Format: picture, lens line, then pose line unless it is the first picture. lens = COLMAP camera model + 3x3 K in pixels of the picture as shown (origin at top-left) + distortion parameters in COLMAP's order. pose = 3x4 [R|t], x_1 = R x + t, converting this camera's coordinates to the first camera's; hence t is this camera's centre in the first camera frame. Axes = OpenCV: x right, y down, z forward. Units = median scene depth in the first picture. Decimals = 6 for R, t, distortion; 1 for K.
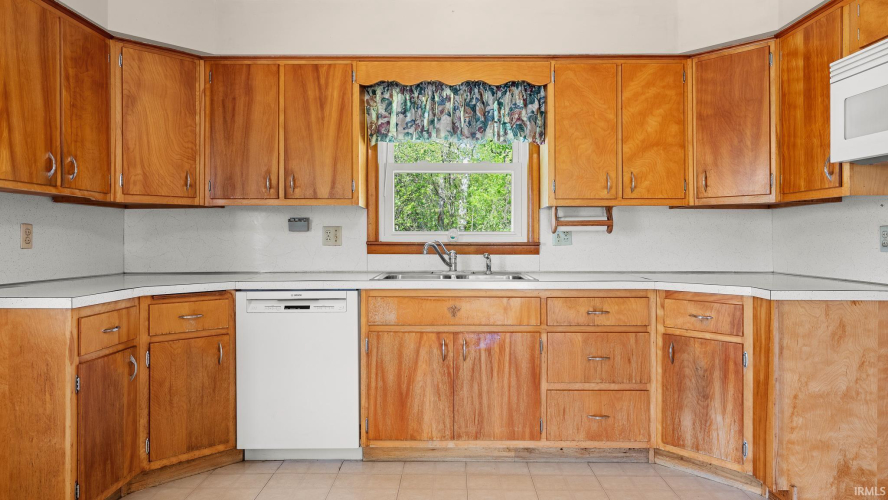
lens RADIAL K [[557.5, 0, 444.0], [0, 557.5, 250.0], [0, 0, 1]] dist [0.002283, 0.000539]
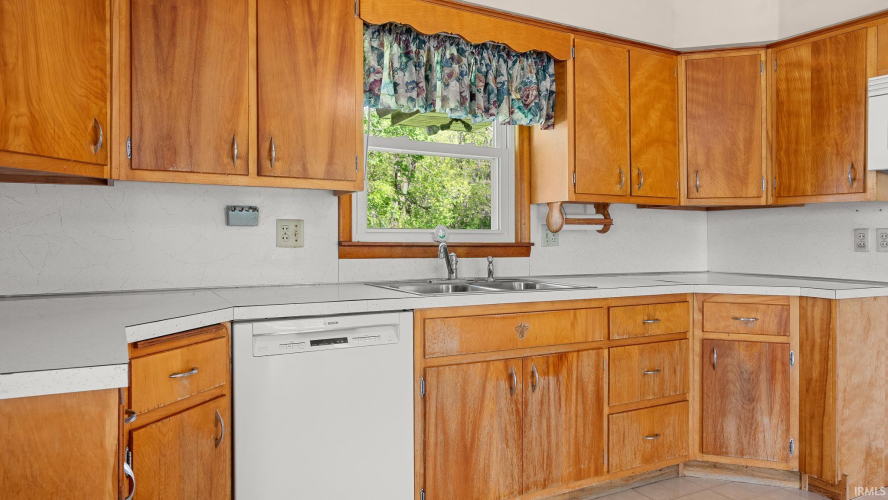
lens RADIAL K [[598.4, 0, 444.0], [0, 598.4, 250.0], [0, 0, 1]] dist [0.000268, 0.000734]
pose [[0.875895, -0.004949, 0.482476, -0.483524], [0.004870, 0.999987, 0.001417, -0.005684], [-0.482477, 0.001108, 0.875908, 0.313938]]
